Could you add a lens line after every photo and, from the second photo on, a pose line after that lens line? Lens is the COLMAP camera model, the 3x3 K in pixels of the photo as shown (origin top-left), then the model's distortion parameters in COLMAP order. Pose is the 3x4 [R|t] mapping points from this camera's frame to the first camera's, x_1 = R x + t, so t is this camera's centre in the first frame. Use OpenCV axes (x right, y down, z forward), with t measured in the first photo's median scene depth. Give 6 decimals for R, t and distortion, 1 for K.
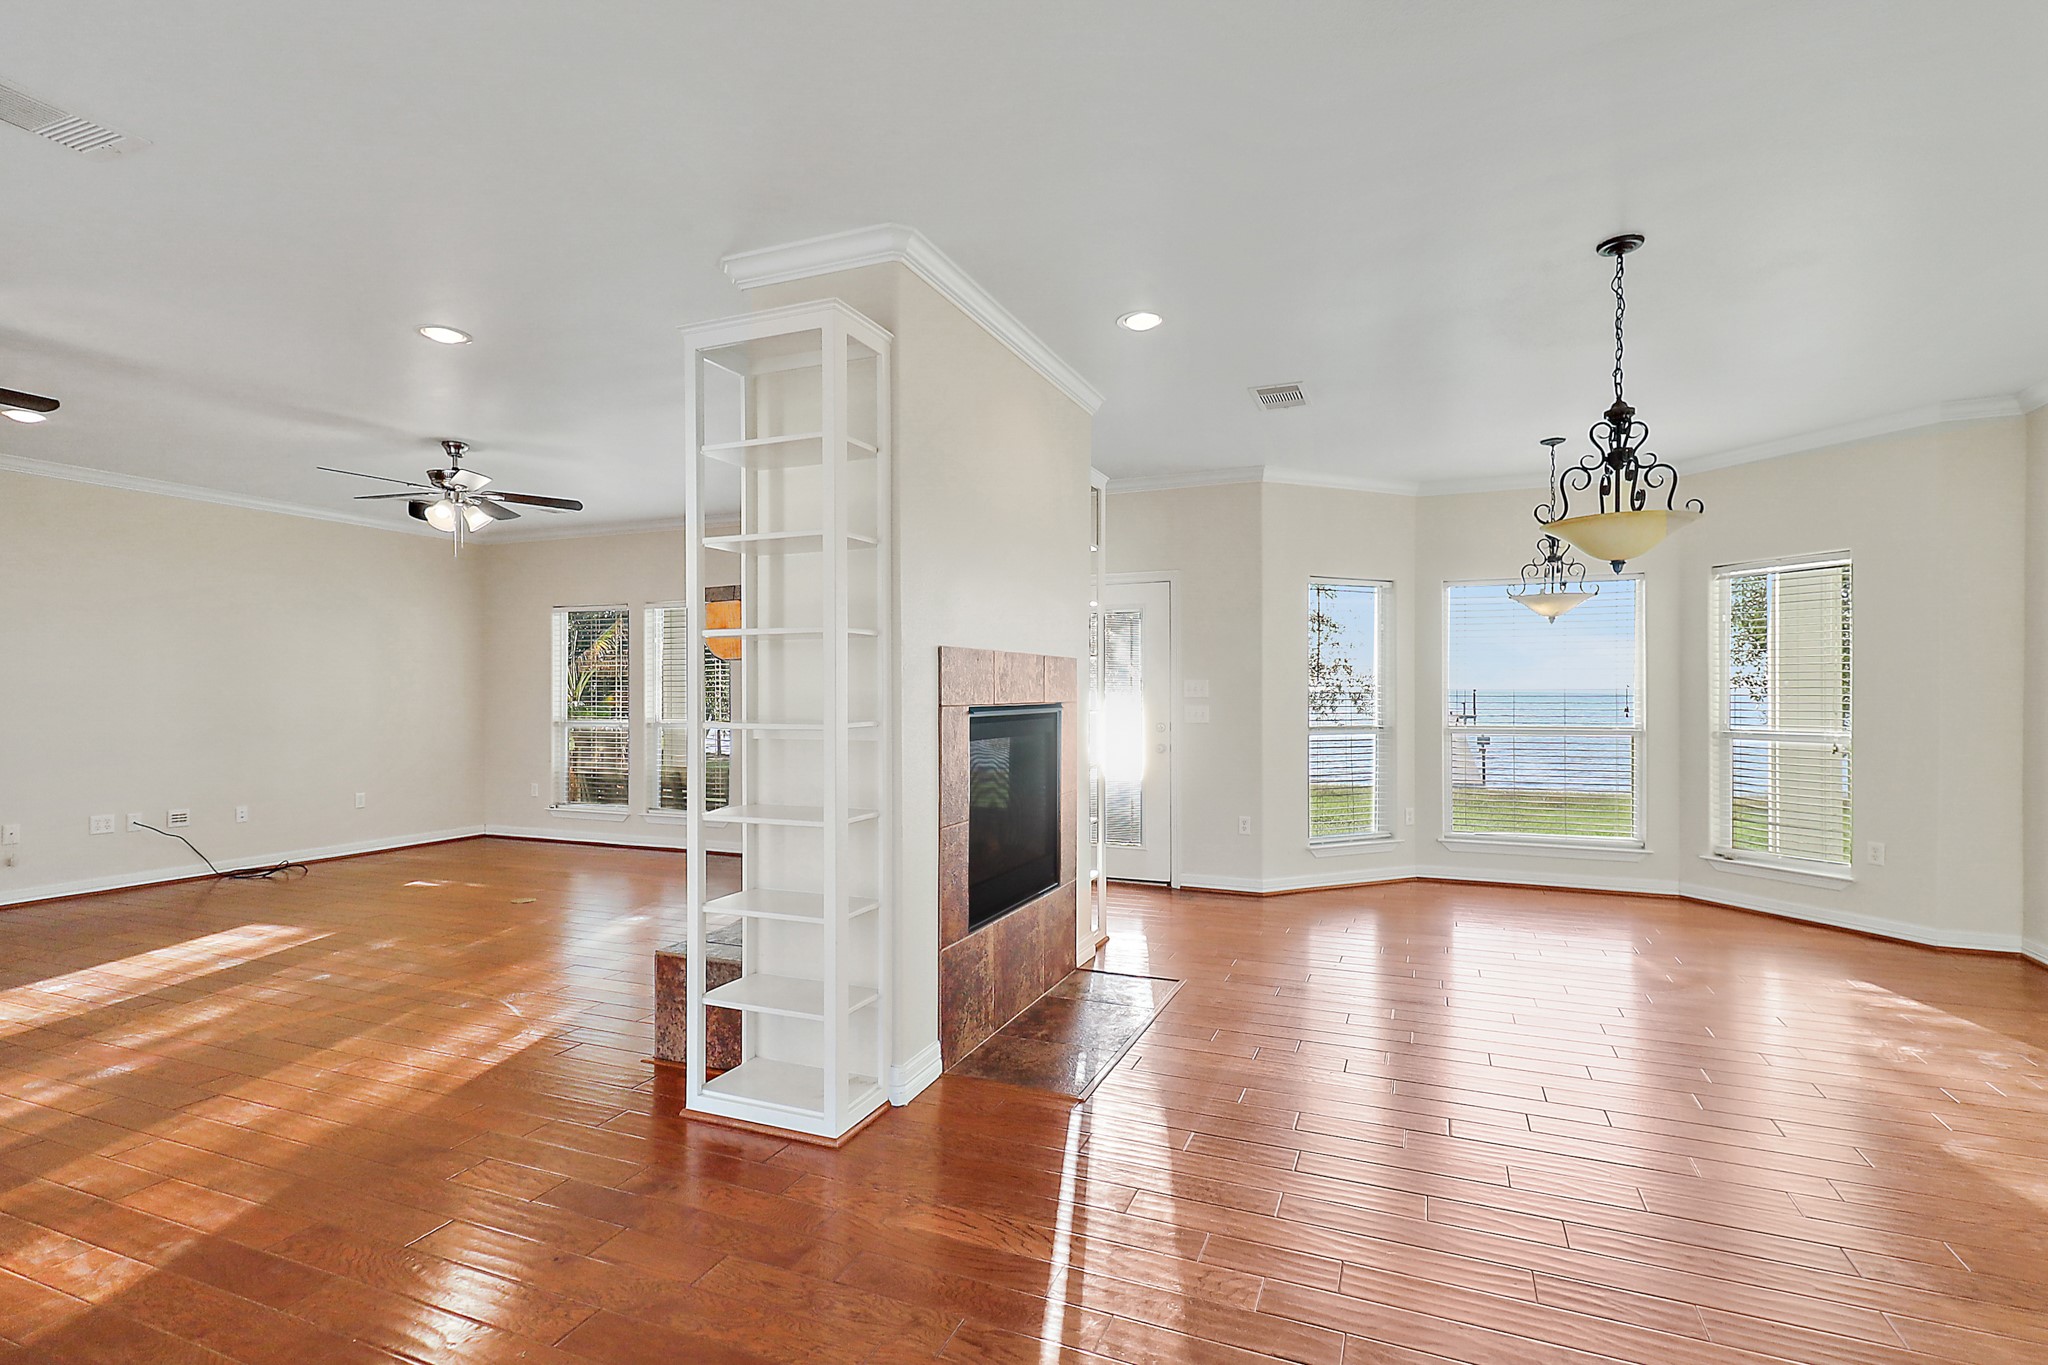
lens RADIAL K [[966.6, 0, 1038.4], [0, 966.6, 697.7], [0, 0, 1]] dist [0.023612, -0.001425]
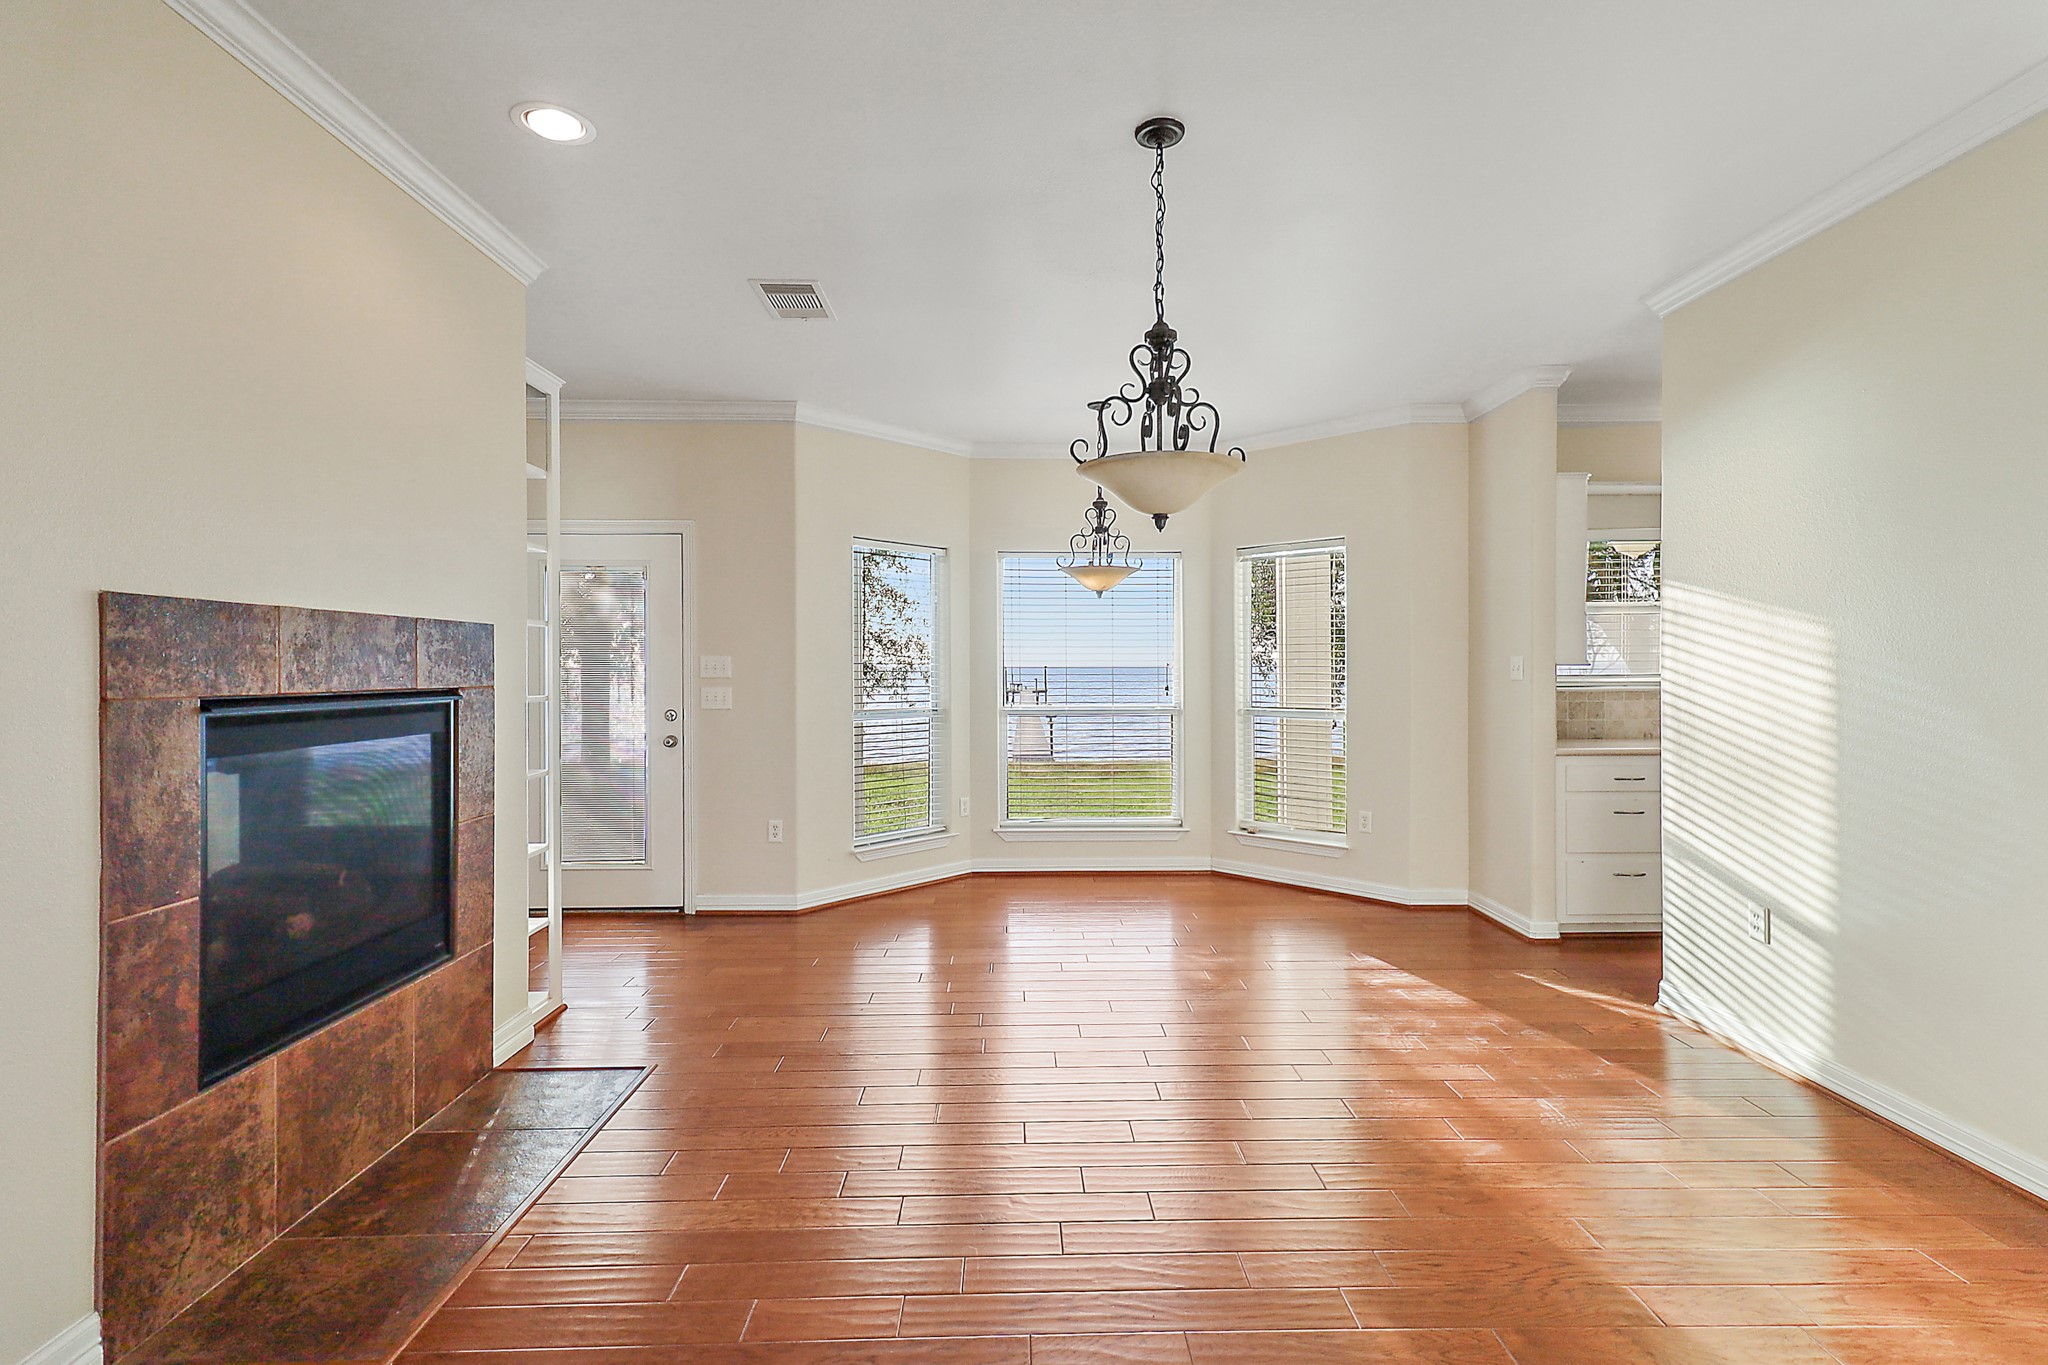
lens RADIAL K [[966.6, 0, 1033.0], [0, 966.6, 673.7], [0, 0, 1]] dist [0.023612, -0.001425]
pose [[0.917878, -0.002419, 0.396856, 0.114257], [0.002917, 0.999996, -0.000651, -0.003044], [-0.396853, 0.001755, 0.917881, 0.195722]]
